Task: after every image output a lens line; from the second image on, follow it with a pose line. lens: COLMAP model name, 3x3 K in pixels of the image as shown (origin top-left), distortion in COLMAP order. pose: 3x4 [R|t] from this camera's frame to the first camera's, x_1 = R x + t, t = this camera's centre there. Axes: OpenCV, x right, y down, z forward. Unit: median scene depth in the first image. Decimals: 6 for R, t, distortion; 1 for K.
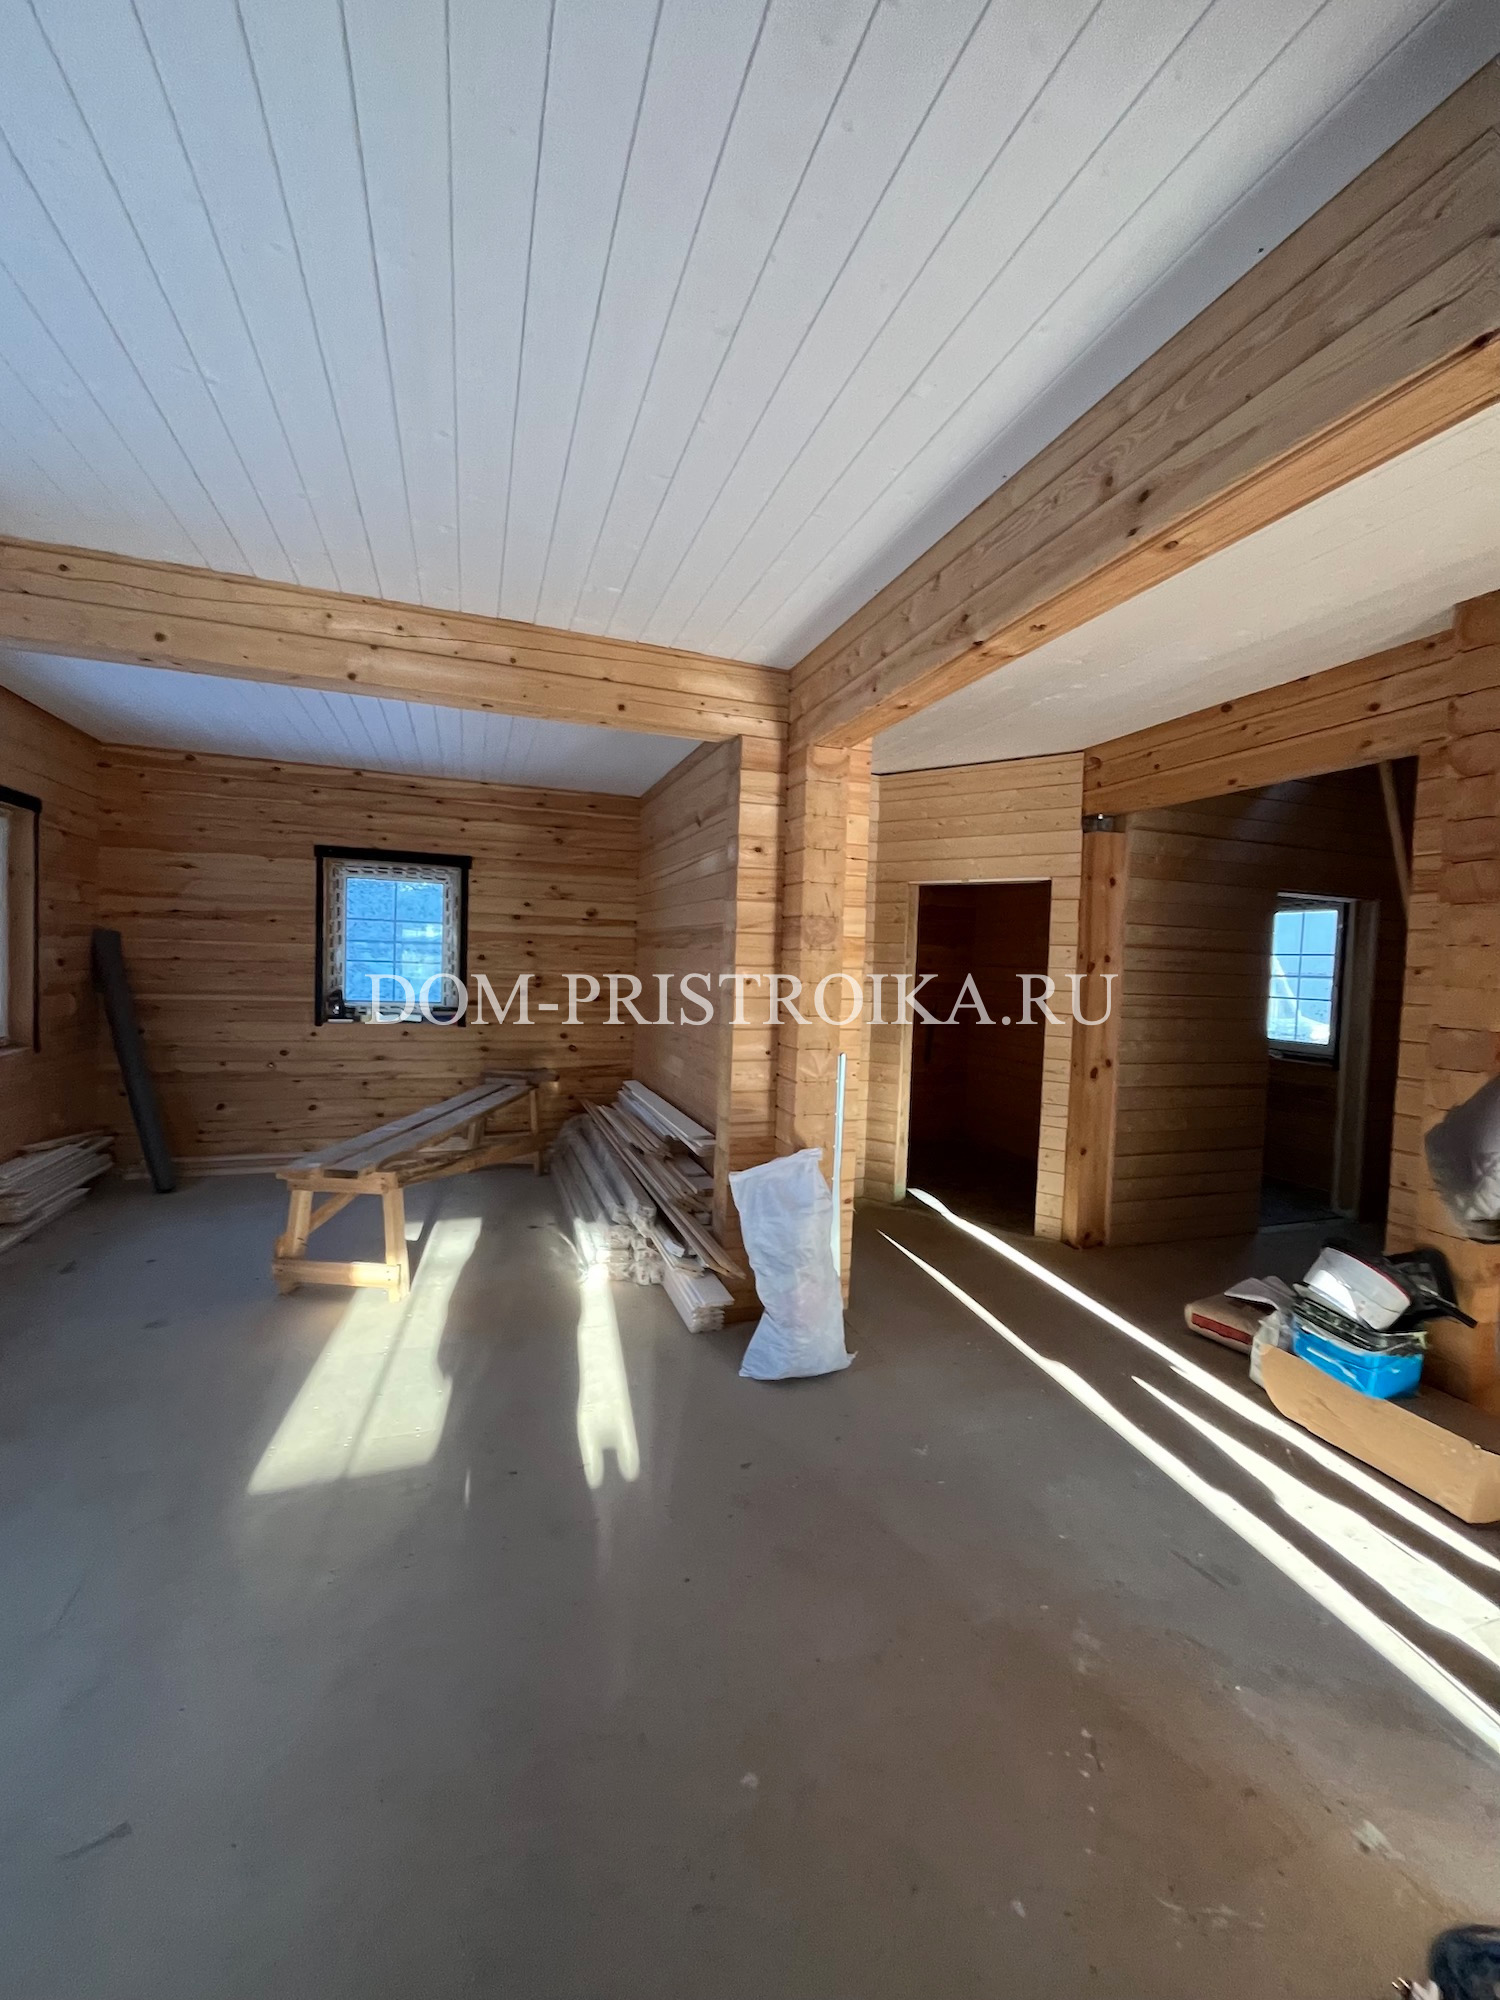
lens RADIAL K [[811.5, 0, 750.0], [0, 811.5, 1000.0], [0, 0, 1]] dist [-0.000739, -0.002823]
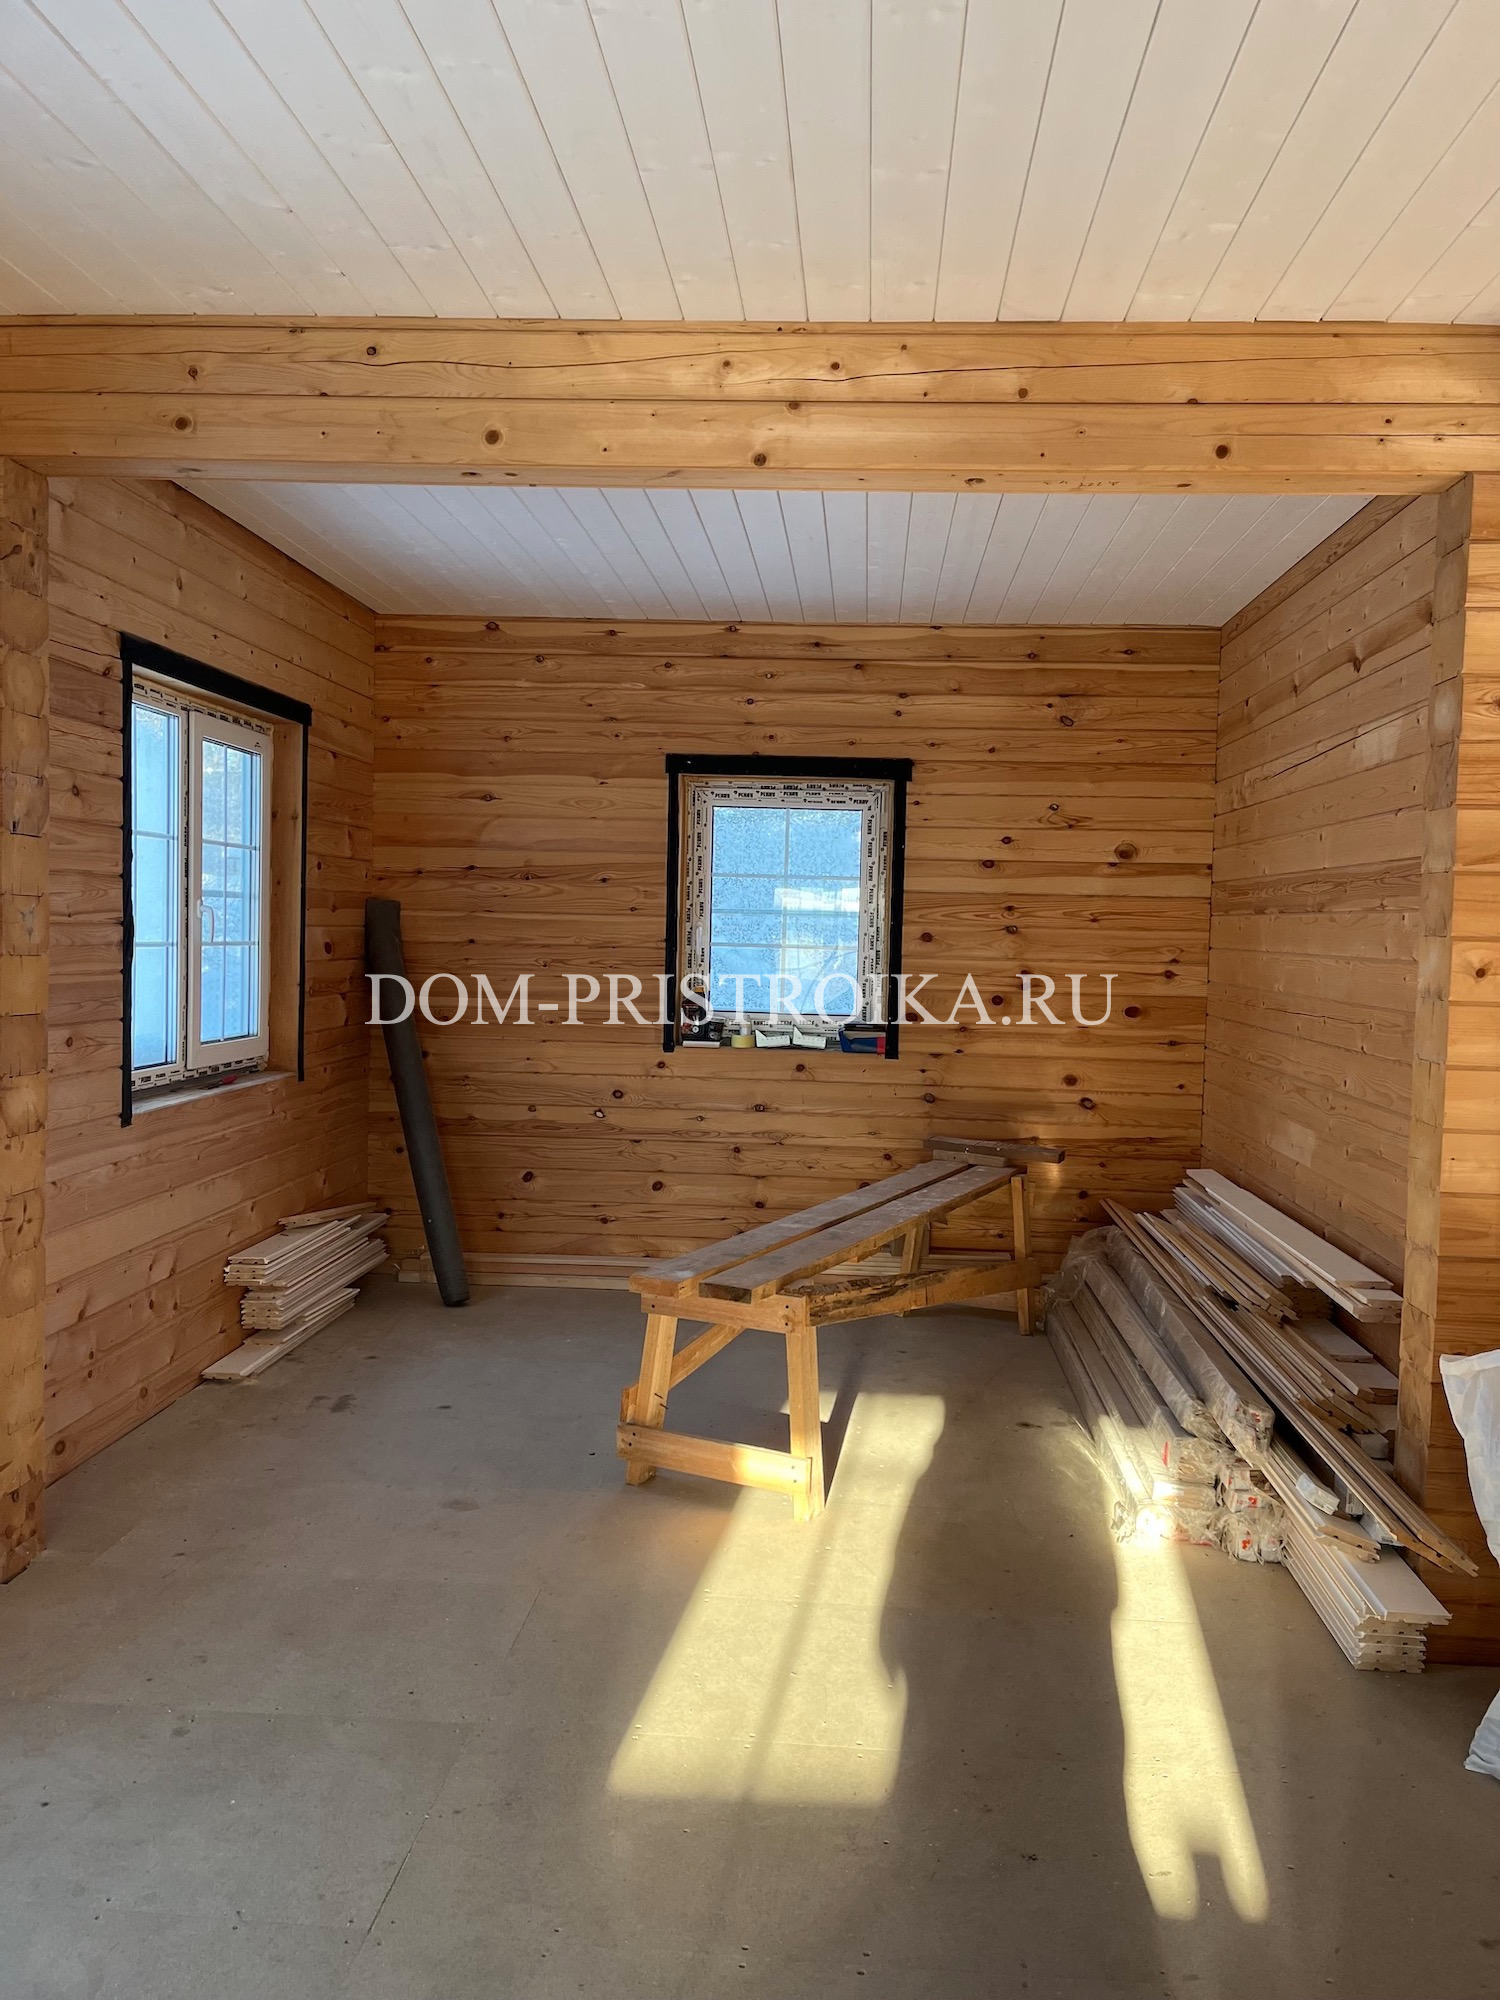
lens RADIAL K [[1516.1, 0, 770.8], [0, 1516.1, 1005.9], [0, 0, 1]] dist [0.065066, -0.066428]
pose [[0.920055, 0.009193, -0.391681, -0.031510], [-0.013537, 0.999874, -0.008330, 0.010544], [0.391555, 0.012966, 0.920063, -0.023233]]
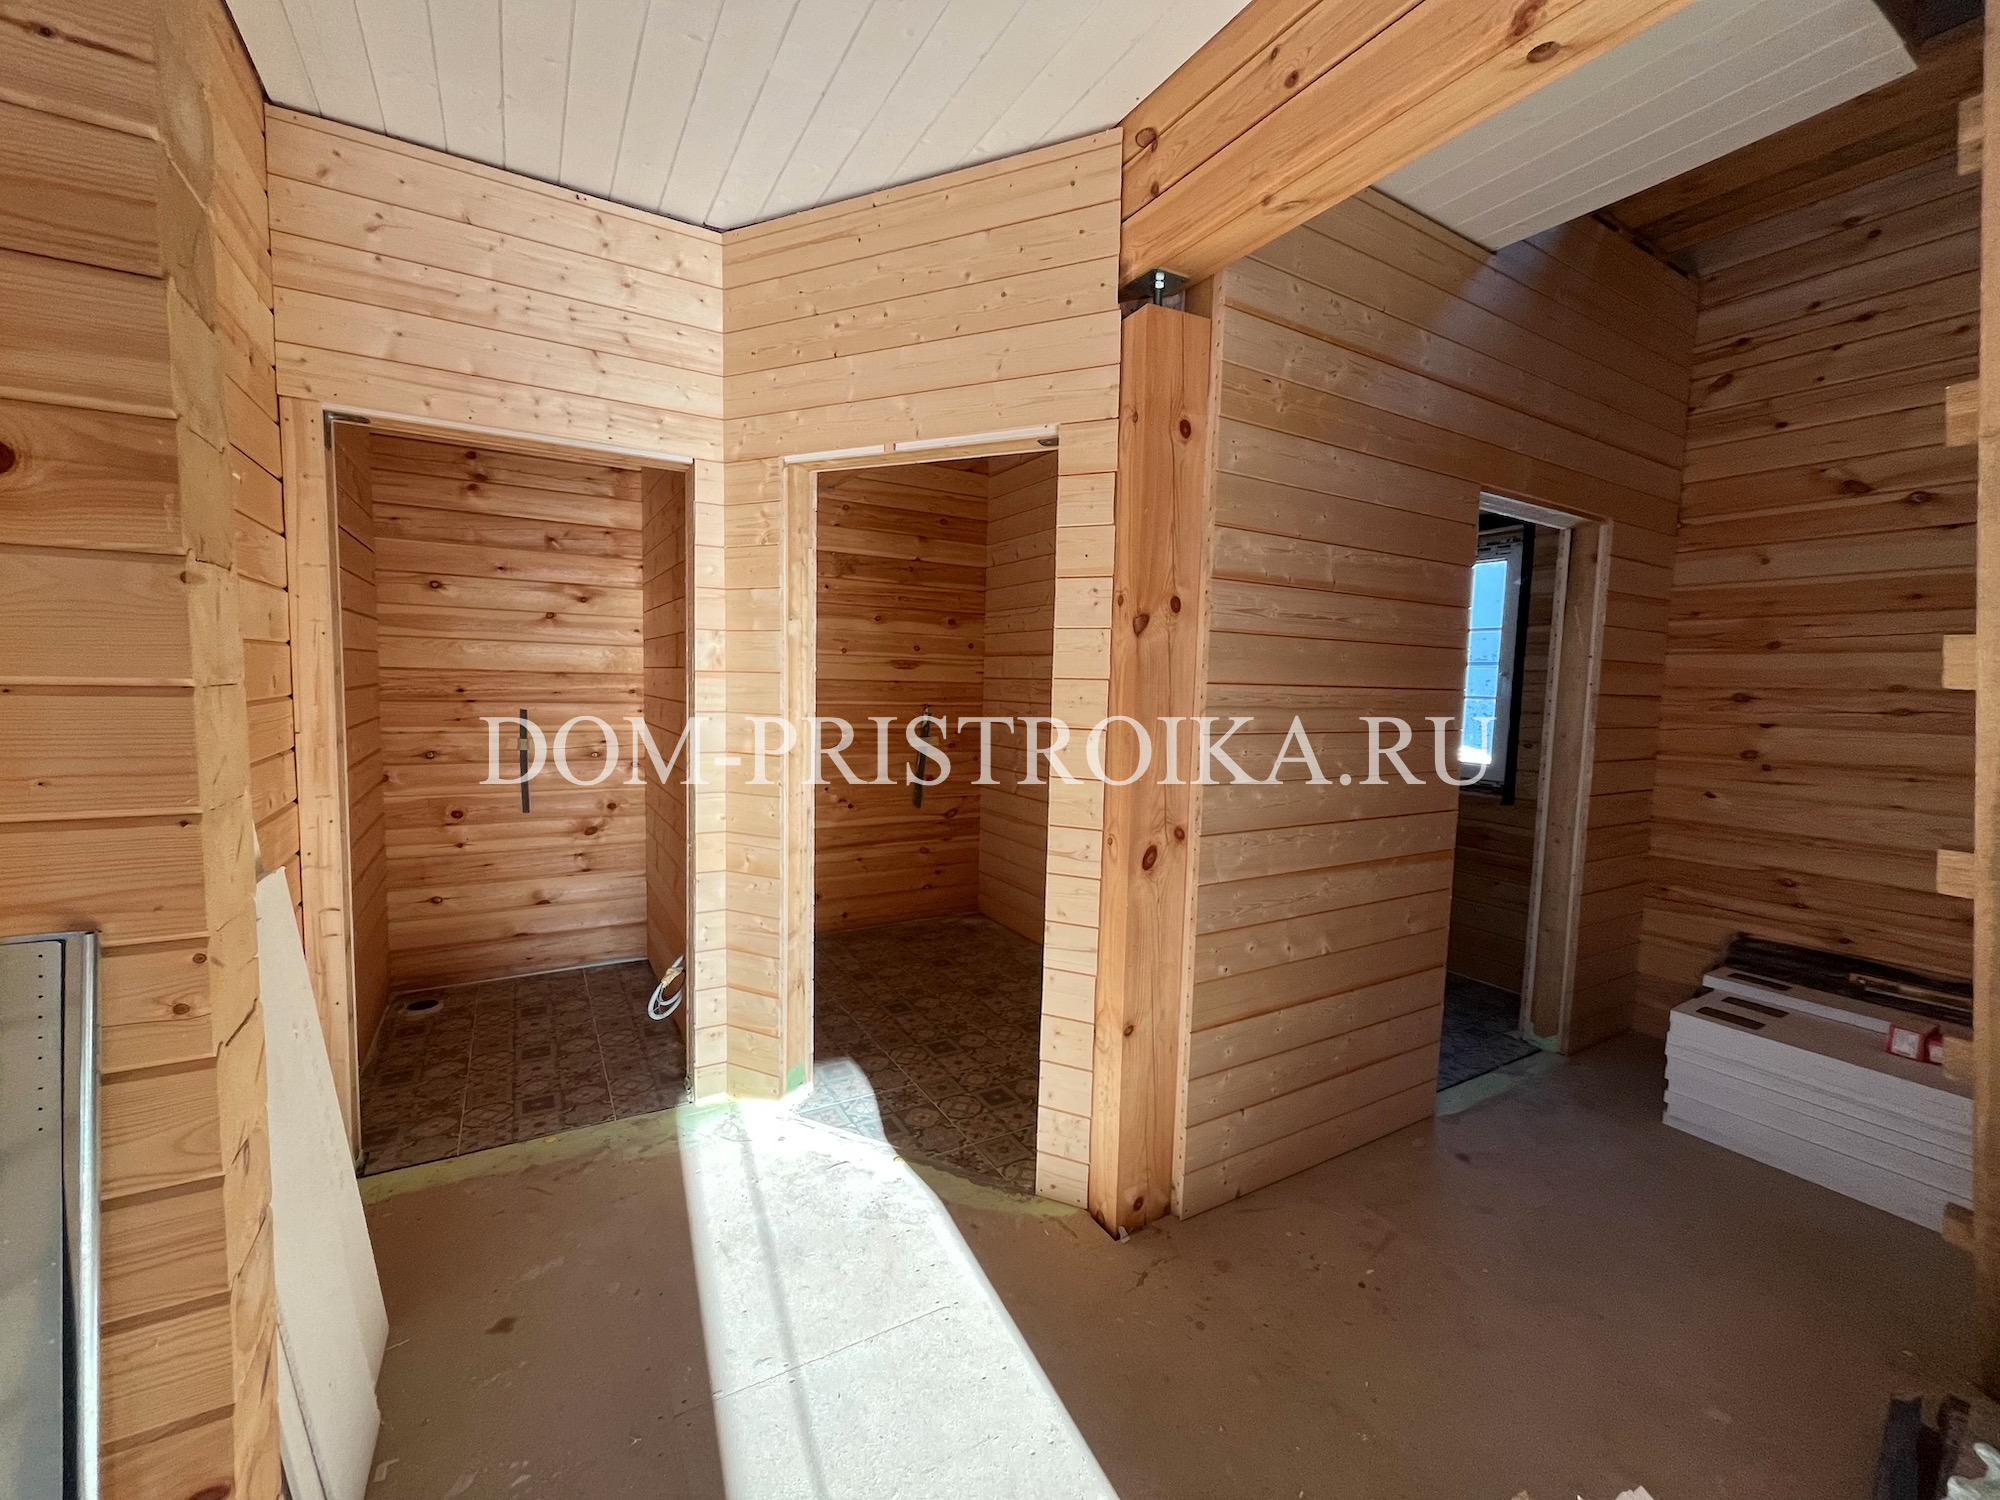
lens RADIAL K [[811.5, 0, 1000.0], [0, 811.5, 750.0], [0, 0, 1]] dist [-0.000739, -0.002823]
pose [[0.981208, -0.024944, 0.191334, 0.234605], [0.016568, 0.998838, 0.045250, 0.006943], [-0.192240, -0.041230, 0.980481, 0.524287]]
